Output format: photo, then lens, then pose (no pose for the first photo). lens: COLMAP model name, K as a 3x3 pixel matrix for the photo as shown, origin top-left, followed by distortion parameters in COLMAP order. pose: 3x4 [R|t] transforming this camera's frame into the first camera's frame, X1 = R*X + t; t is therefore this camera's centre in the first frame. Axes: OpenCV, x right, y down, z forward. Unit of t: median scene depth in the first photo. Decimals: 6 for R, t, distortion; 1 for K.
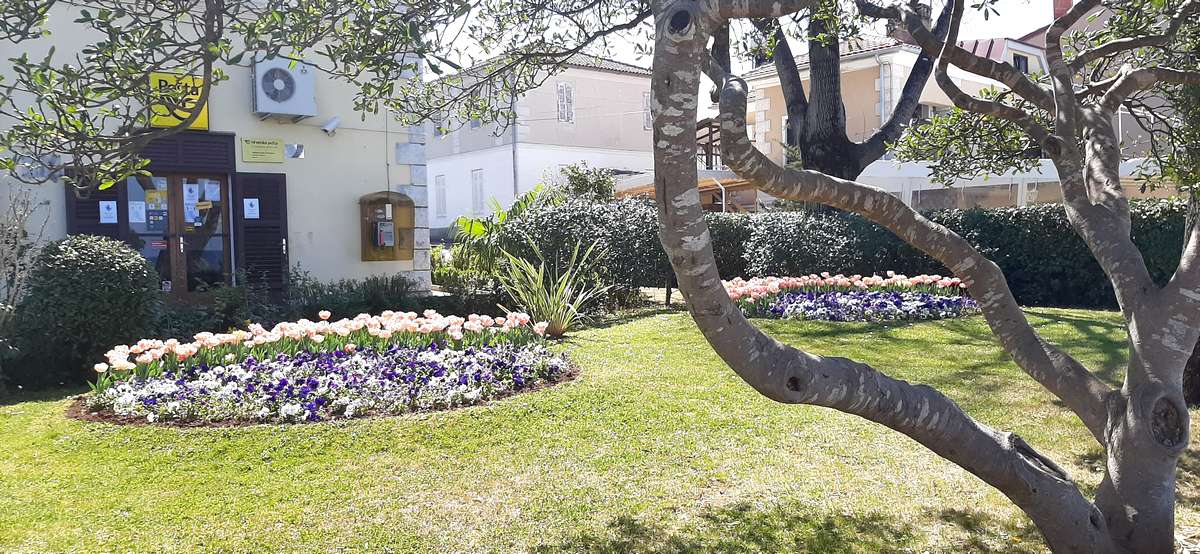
lens RADIAL K [[941.5, 0, 601.8], [0, 941.5, 282.7], [0, 0, 1]] dist [0.111071, -0.195060]
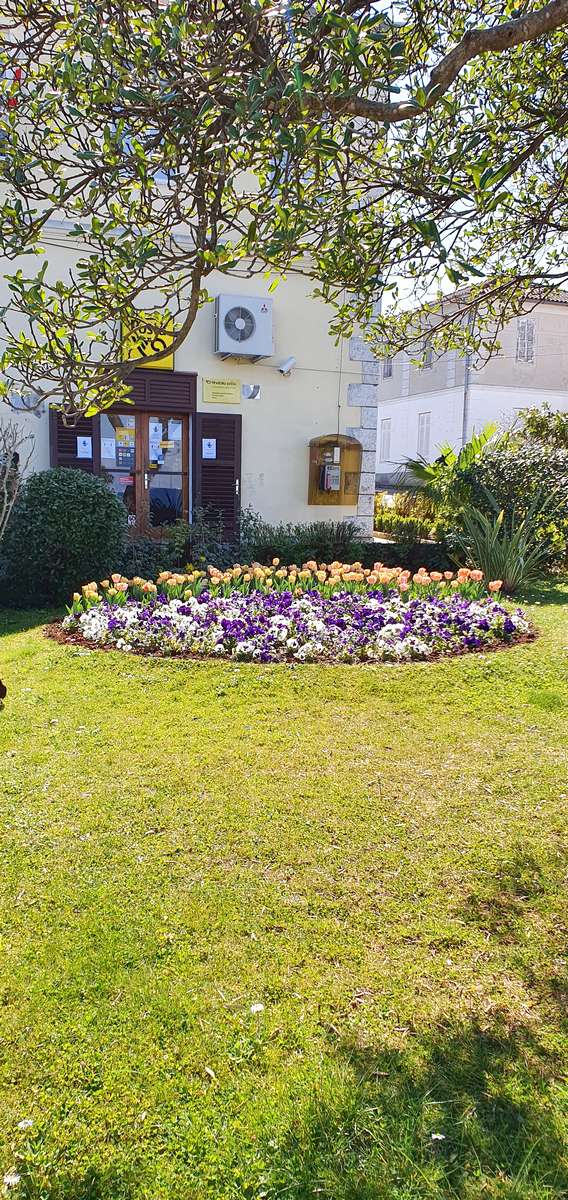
lens RADIAL K [[944.6, 0, 284.0], [0, 944.6, 600.0], [0, 0, 1]] dist [0.298352, -1.011473]
pose [[0.963353, 0.067670, -0.259562, -0.011574], [-0.048549, 0.995661, 0.079388, -0.000233], [0.263808, -0.063877, 0.962458, 0.017983]]
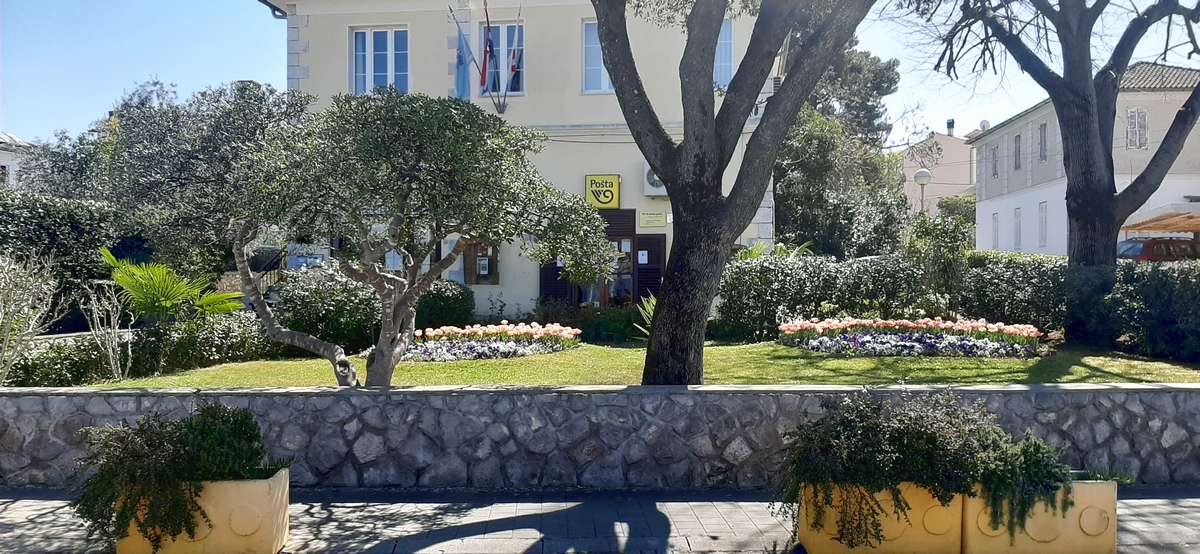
lens RADIAL K [[941.5, 0, 601.8], [0, 941.5, 282.7], [0, 0, 1]] dist [0.111071, -0.195060]
pose [[0.727215, 0.023531, -0.686006, 0.733064], [-0.039645, 0.999184, -0.007753, -0.025611], [0.685264, 0.032835, 0.727554, -0.180257]]
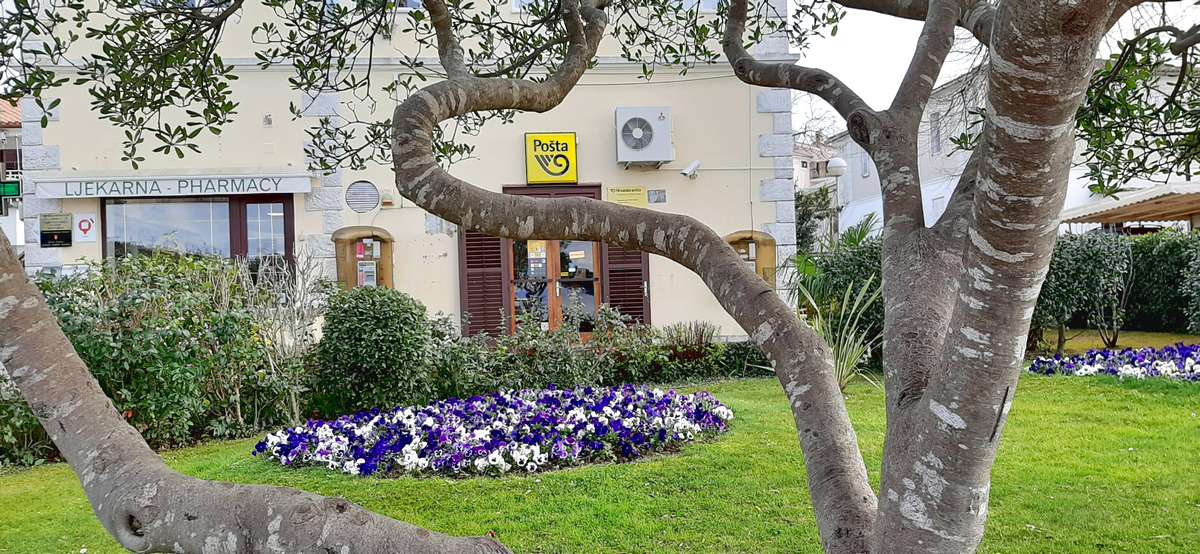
lens RADIAL K [[941.5, 0, 601.8], [0, 941.5, 282.7], [0, 0, 1]] dist [0.111071, -0.195060]
pose [[0.866752, -0.018582, -0.498394, 0.157194], [-0.000260, 0.999289, -0.037710, -0.007865], [0.498740, 0.032815, 0.866130, 0.111060]]
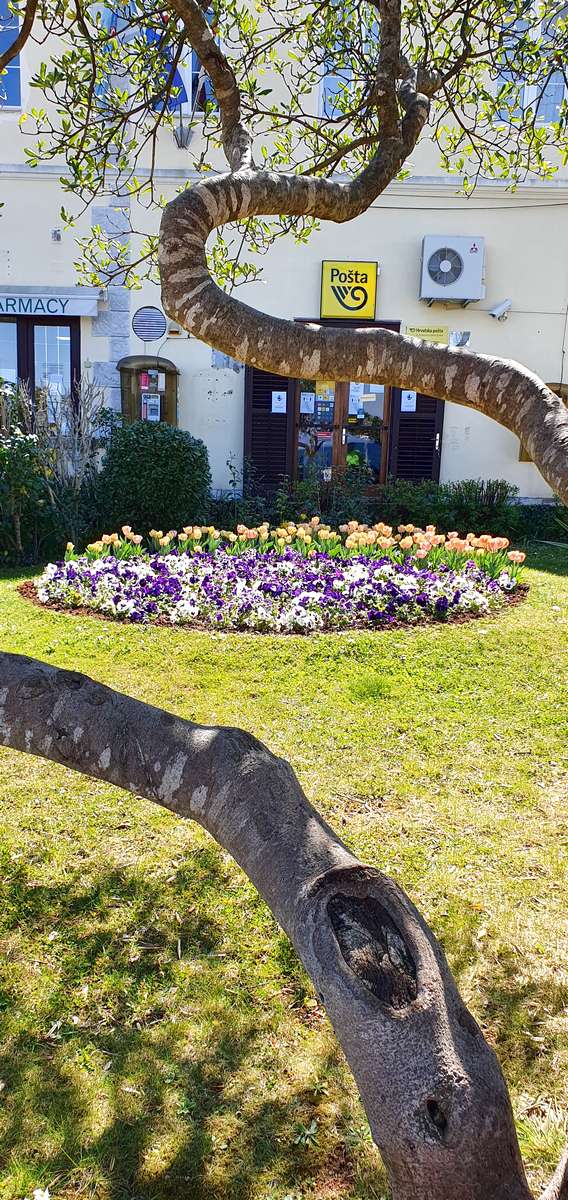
lens RADIAL K [[937.0, 0, 274.2], [0, 937.0, 633.1], [0, 0, 1]] dist [0.108661, -0.293693]
pose [[0.800354, 0.160342, -0.577688, 0.144232], [-0.066795, 0.981422, 0.179860, -0.009742], [0.595795, -0.105365, 0.796195, 0.131603]]
